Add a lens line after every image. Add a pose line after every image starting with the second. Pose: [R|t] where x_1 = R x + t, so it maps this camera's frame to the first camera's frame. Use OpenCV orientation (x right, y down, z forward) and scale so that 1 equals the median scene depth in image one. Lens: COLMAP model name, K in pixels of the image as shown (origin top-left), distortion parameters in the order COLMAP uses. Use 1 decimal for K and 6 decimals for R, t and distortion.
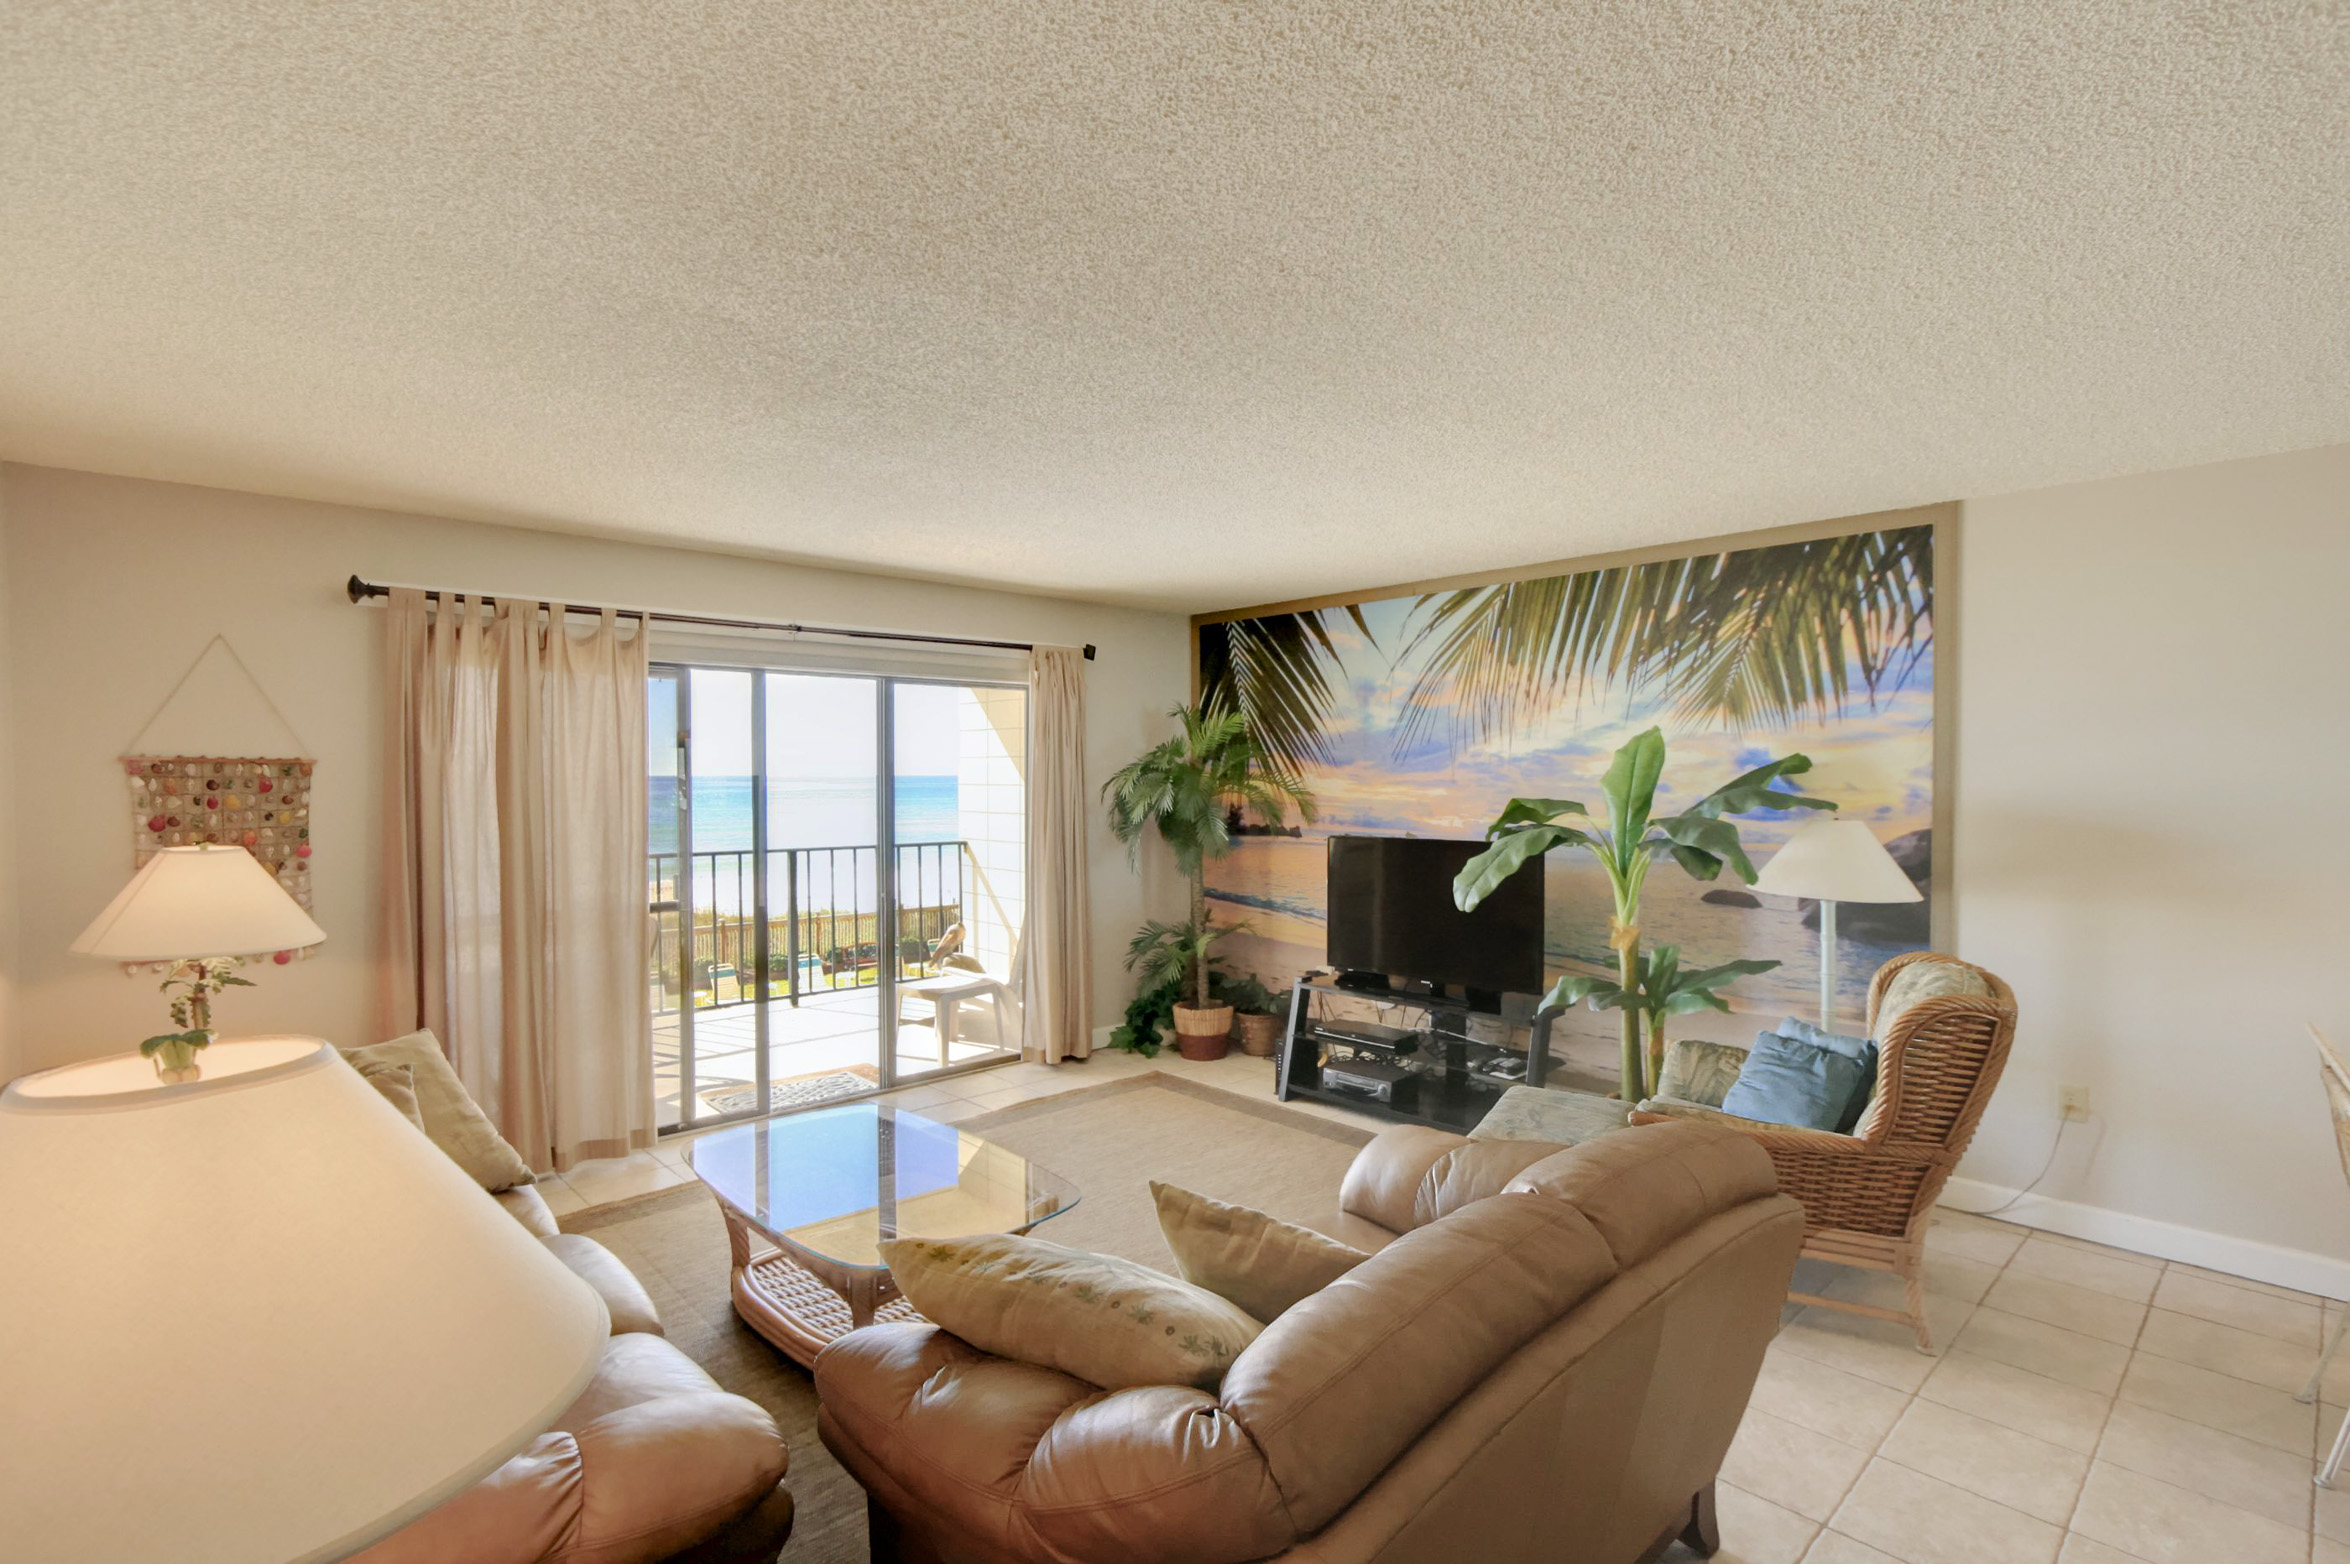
lens RADIAL K [[1115.5, 0, 1170.7], [0, 1115.5, 792.5], [0, 0, 1]] dist [-0.006341, 0.000709]
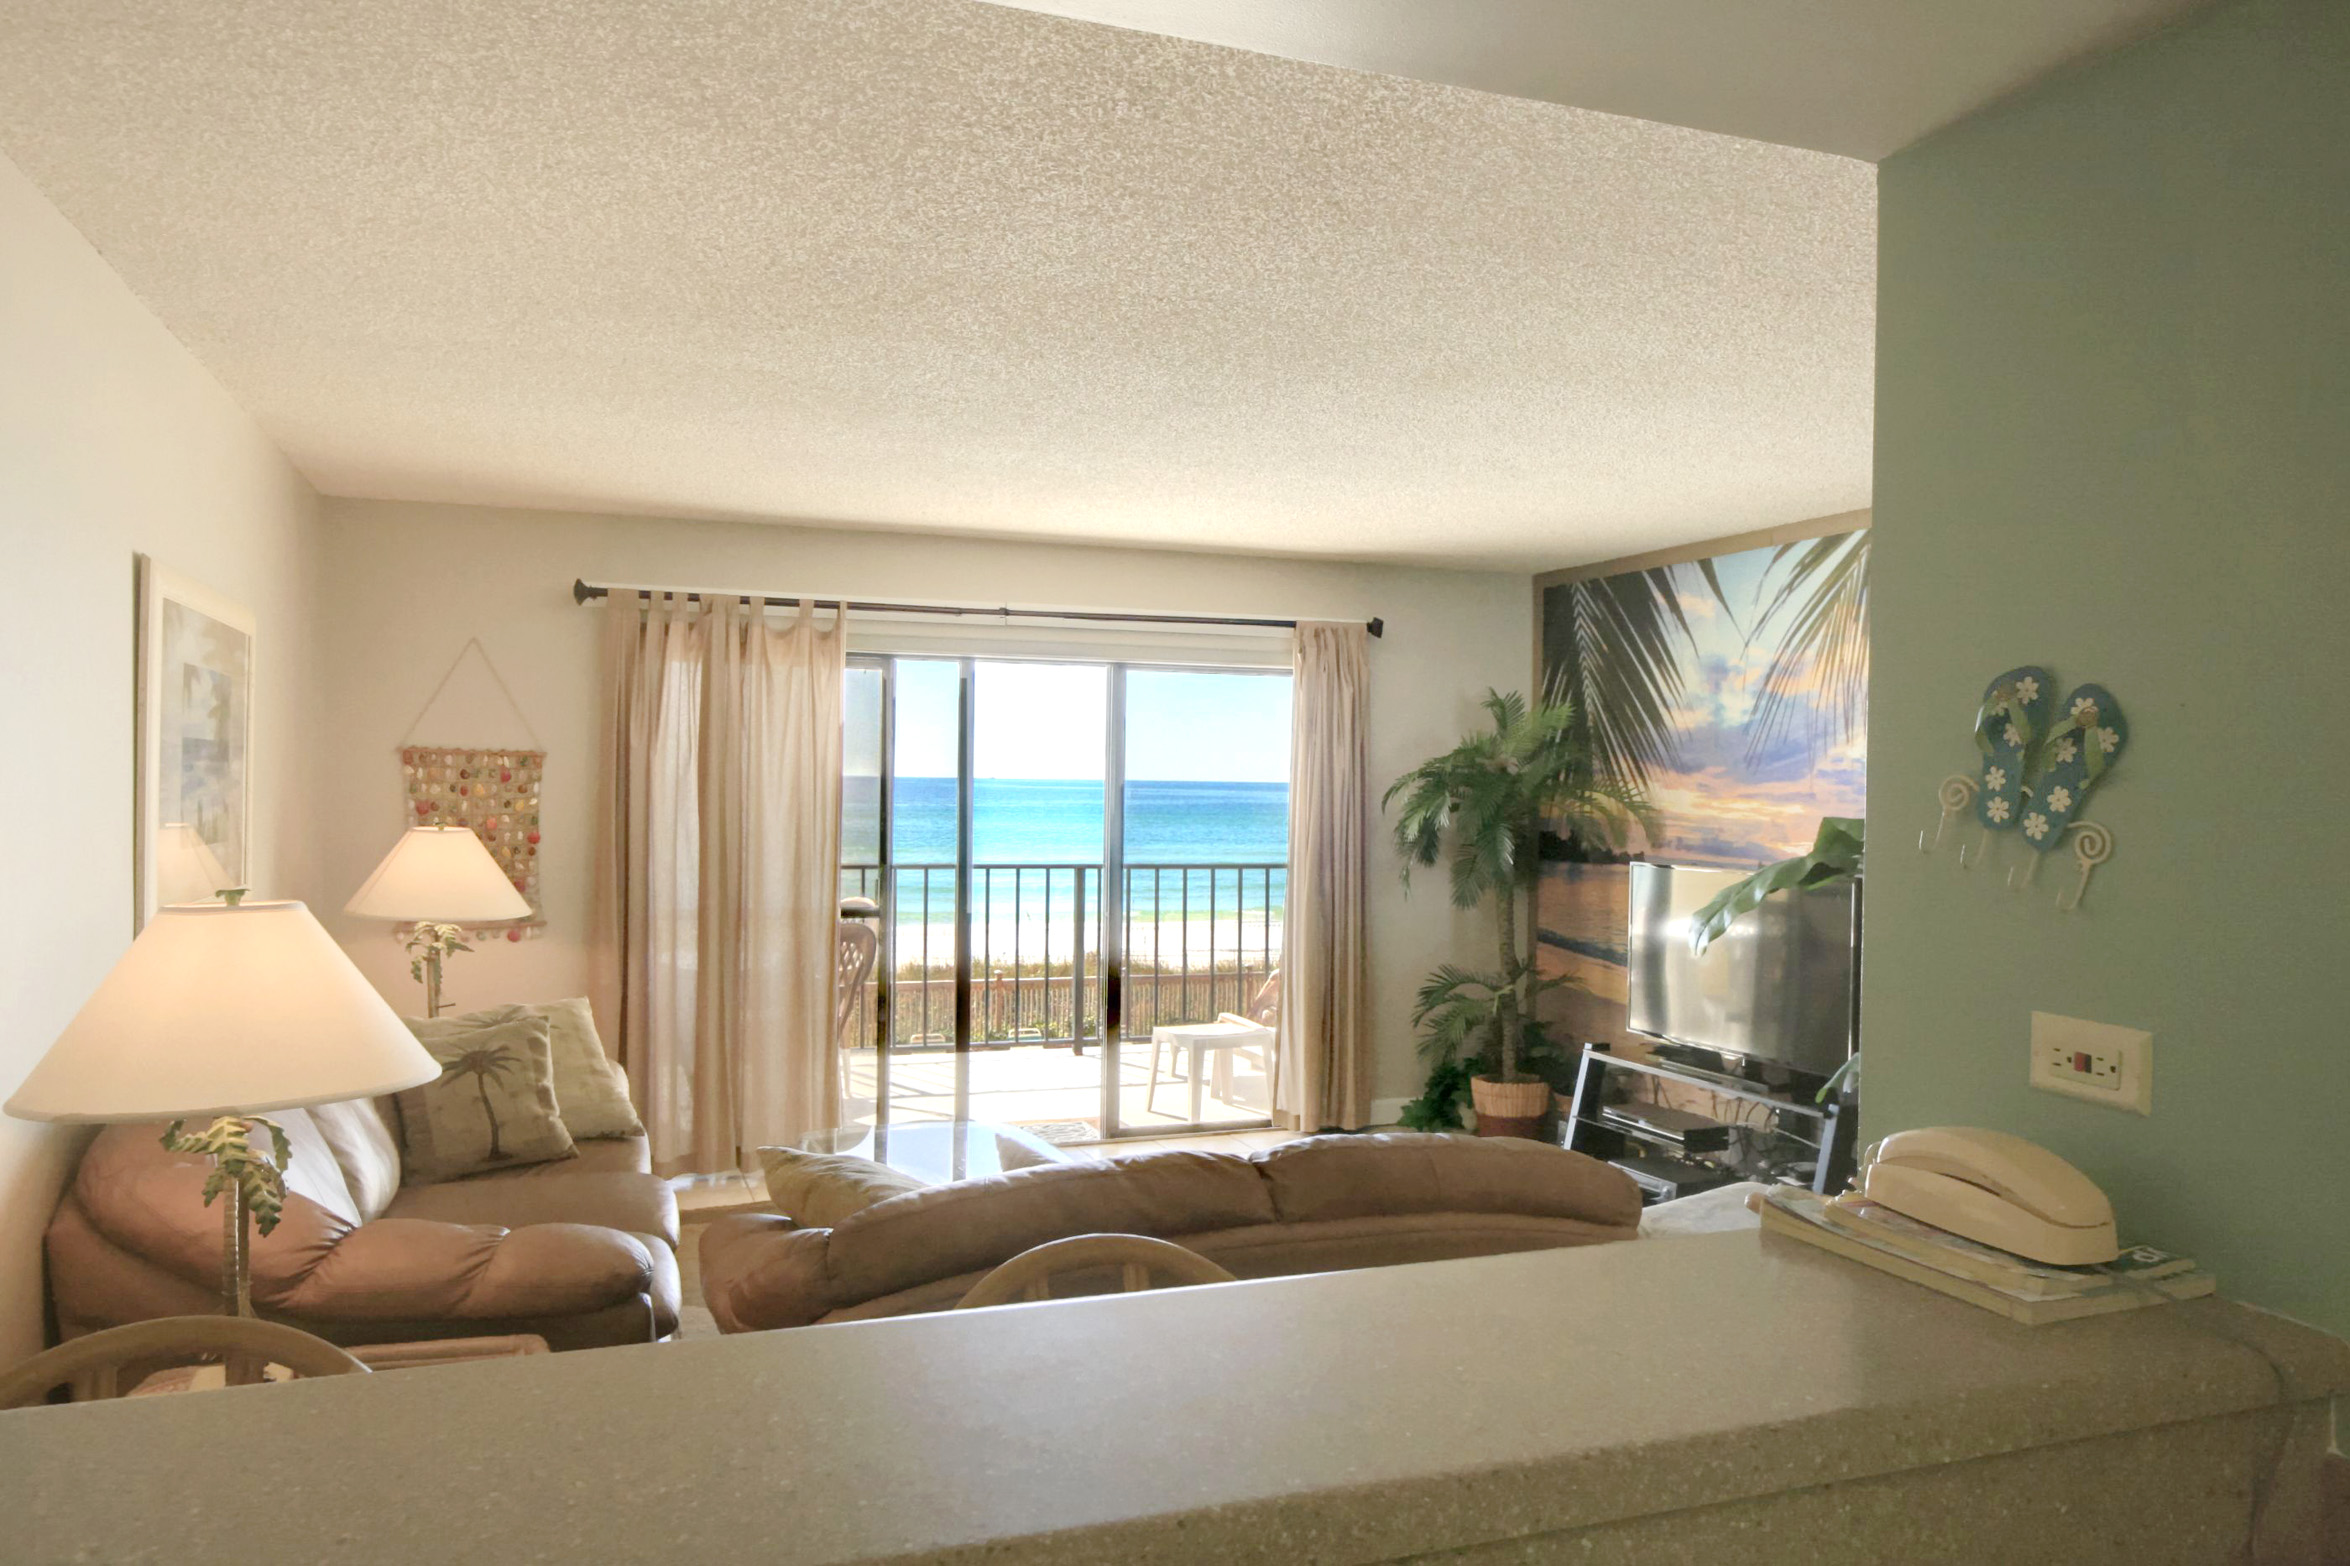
lens RADIAL K [[1627.3, 0, 1176.1], [0, 1627.3, 775.9], [0, 0, 1]] dist [-0.005662, 0.002639]
pose [[0.929373, 0.013952, -0.368878, 0.263540], [-0.021605, 0.999628, -0.016623, 0.004470], [0.368509, 0.023419, 0.929329, -0.162673]]
